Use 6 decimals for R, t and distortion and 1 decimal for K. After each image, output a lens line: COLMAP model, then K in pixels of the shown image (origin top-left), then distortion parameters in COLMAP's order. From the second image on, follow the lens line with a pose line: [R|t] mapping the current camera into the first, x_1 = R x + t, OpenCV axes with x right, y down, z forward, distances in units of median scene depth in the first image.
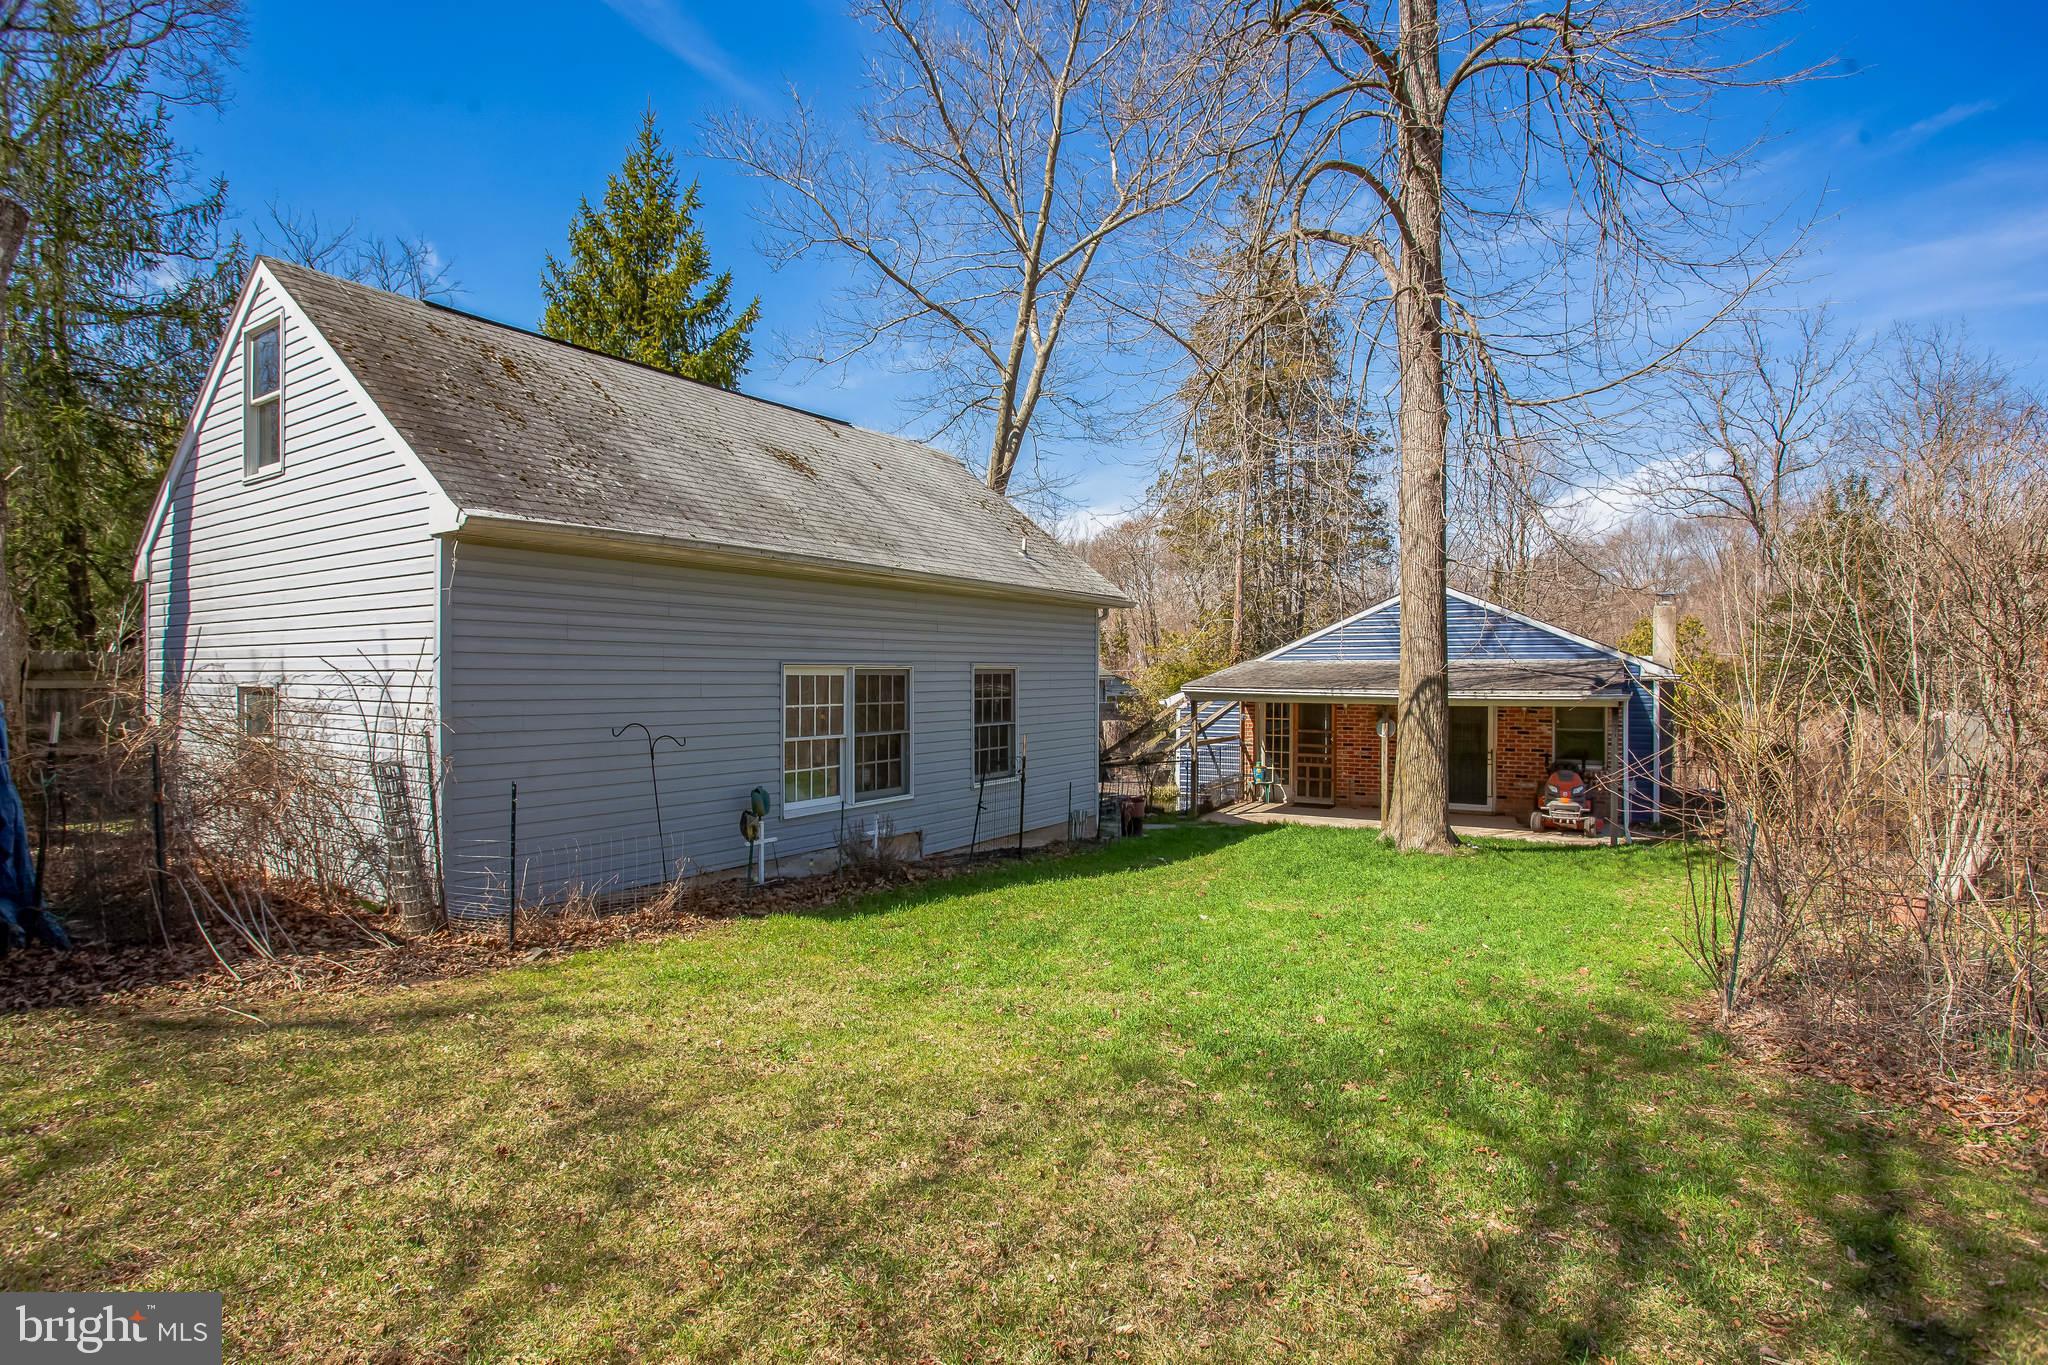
lens RADIAL K [[998.6, 0, 1015.4], [0, 998.6, 679.9], [0, 0, 1]] dist [-0.081597, 0.037664]
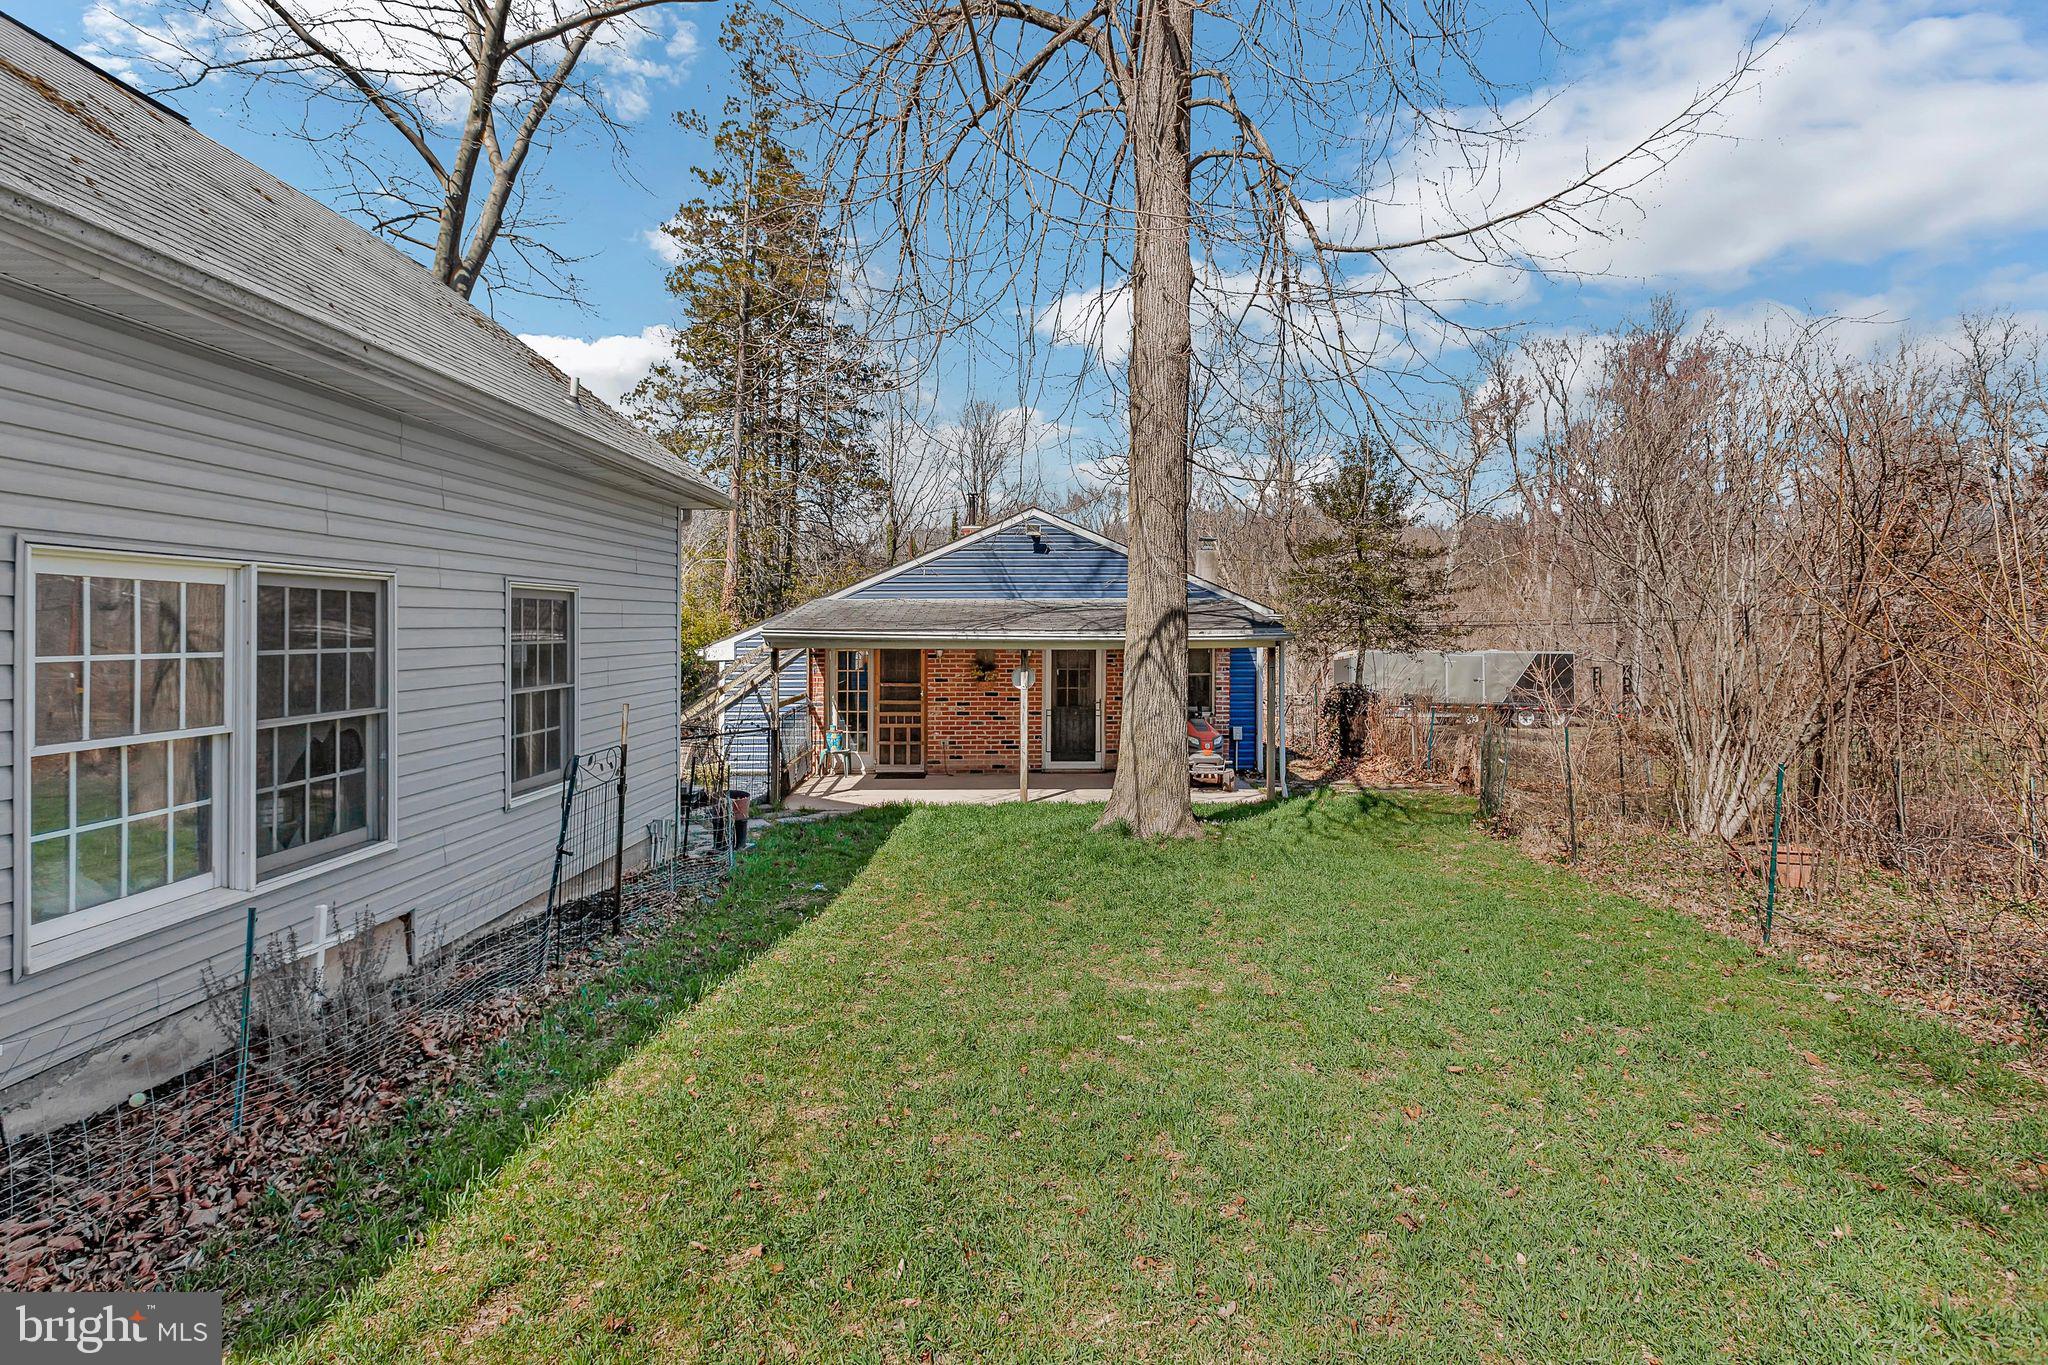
lens RADIAL K [[1003.9, 0, 1019.2], [0, 1003.9, 634.4], [0, 0, 1]] dist [0.004739, 0.001126]
pose [[0.847401, -0.005223, 0.530928, -0.075123], [0.005274, 0.999985, 0.001419, 0.011848], [-0.530928, 0.001597, 0.847415, 0.306479]]
